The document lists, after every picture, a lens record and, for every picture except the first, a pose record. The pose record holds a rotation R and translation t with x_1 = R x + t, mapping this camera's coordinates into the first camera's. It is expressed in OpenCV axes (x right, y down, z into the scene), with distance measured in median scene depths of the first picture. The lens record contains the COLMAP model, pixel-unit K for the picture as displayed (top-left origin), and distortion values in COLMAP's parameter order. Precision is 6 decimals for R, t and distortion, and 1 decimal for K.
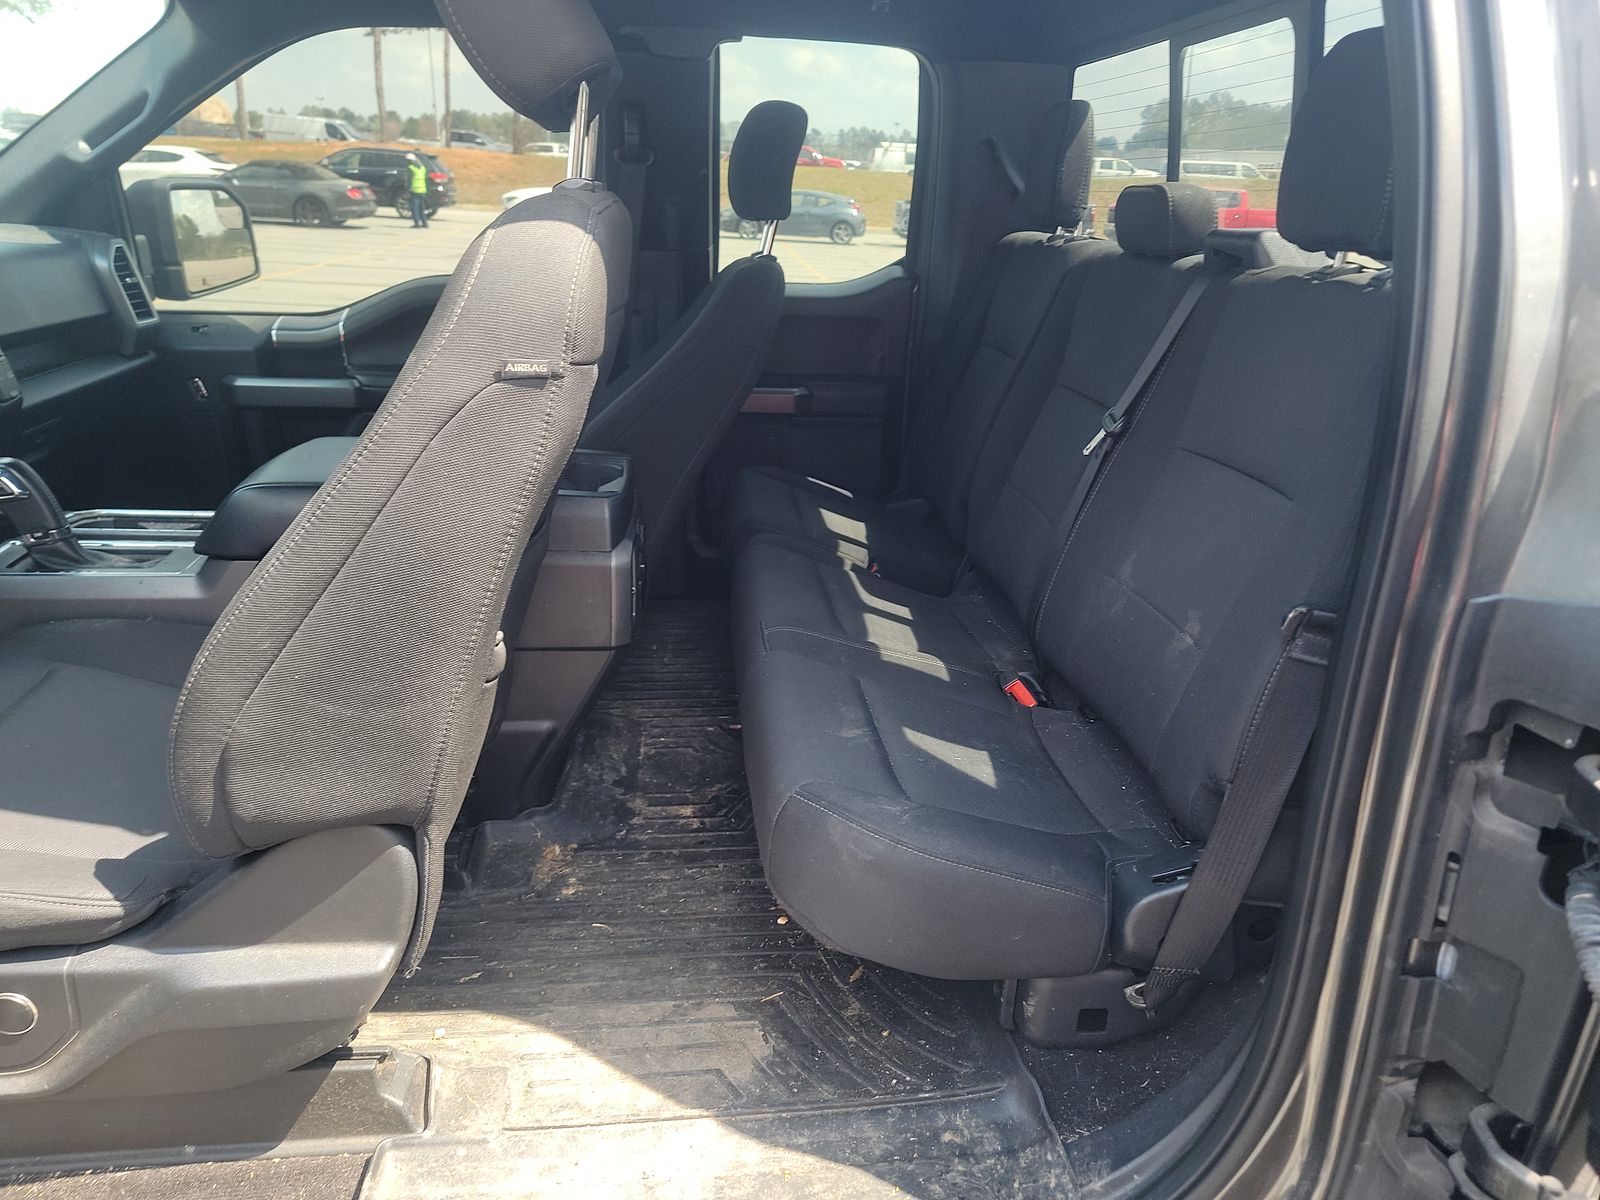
lens RADIAL K [[1143.9, 0, 821.2], [0, 1143.9, 596.4], [0, 0, 1]] dist [0.064567, -0.067906]
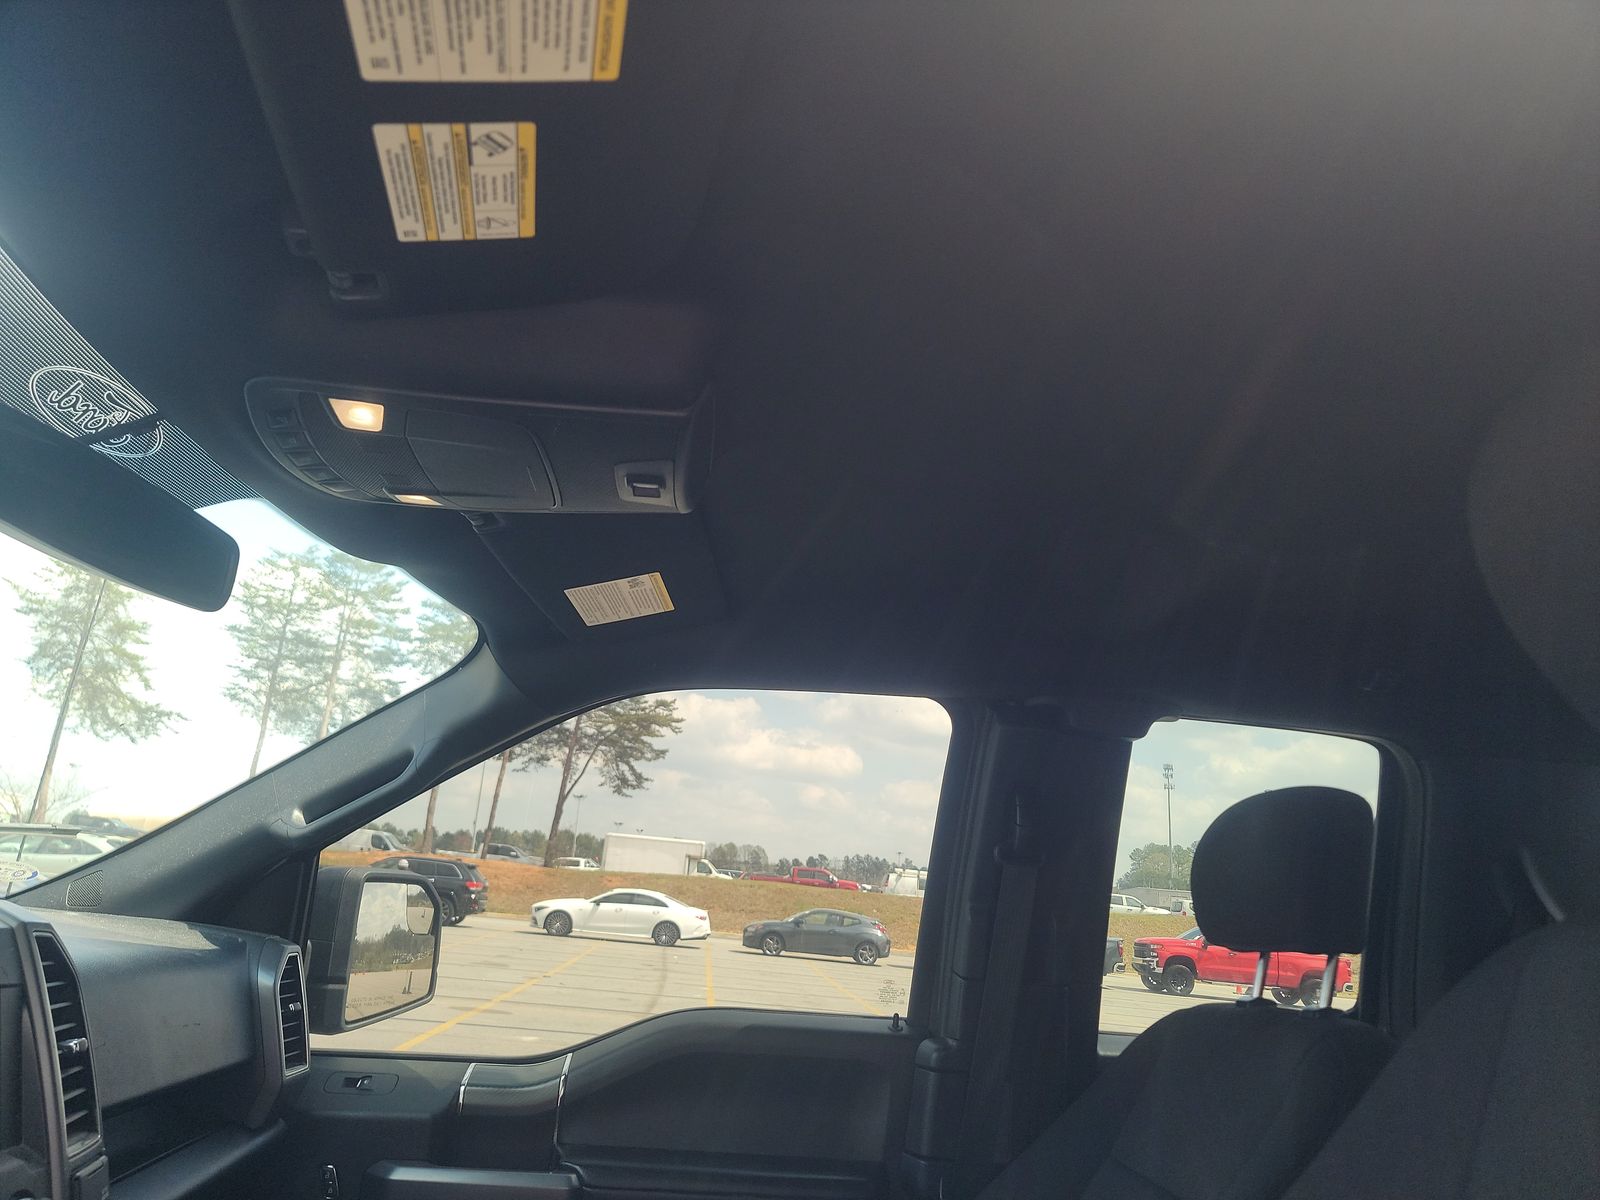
lens RADIAL K [[1122.1, 0, 816.8], [0, 1122.1, 598.8], [0, 0, 1]] dist [0.066071, -0.063758]
pose [[0.999206, 0.037260, -0.014112, -0.262615], [-0.038639, 0.819776, -0.571380, -0.090373], [-0.009721, 0.571471, 0.820565, 0.287686]]
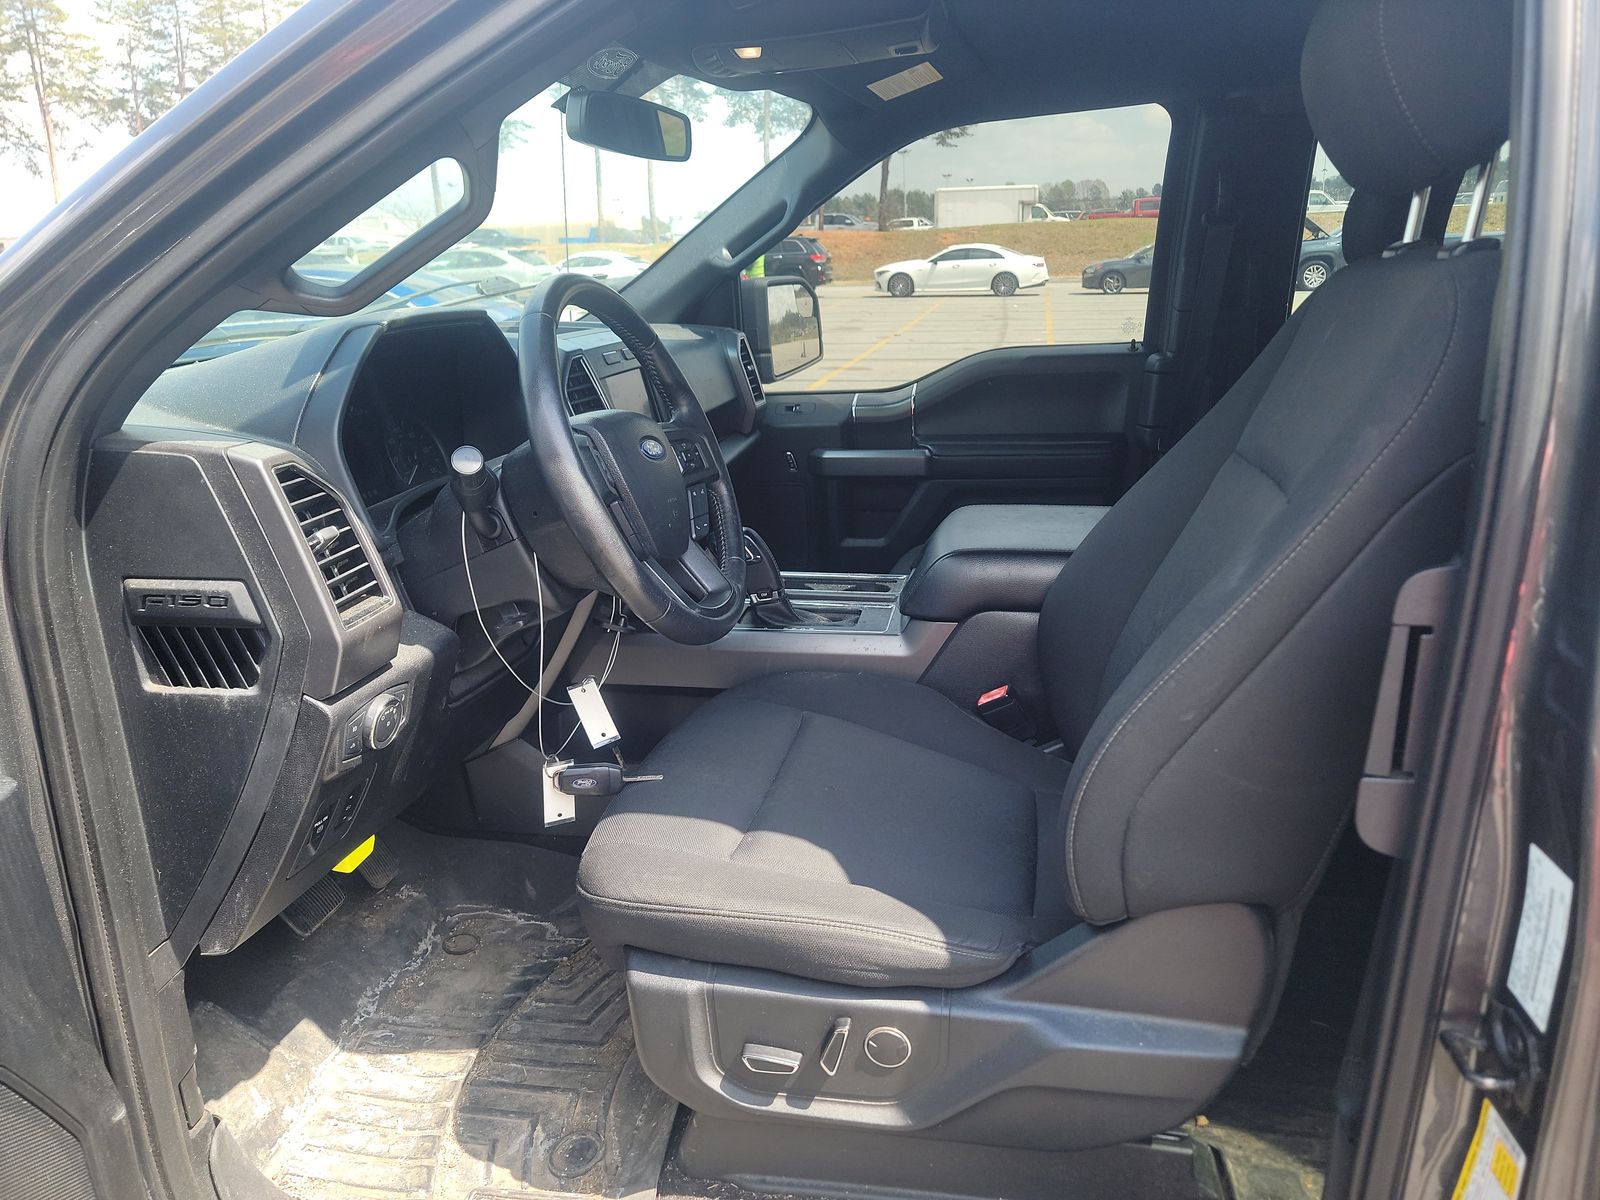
lens RADIAL K [[1122.1, 0, 816.8], [0, 1122.1, 598.8], [0, 0, 1]] dist [0.066071, -0.063758]
pose [[0.955850, 0.016985, -0.293365, -0.186339], [-0.029597, 0.998816, -0.038605, -0.005418], [0.292362, 0.045583, 0.955221, -0.019544]]
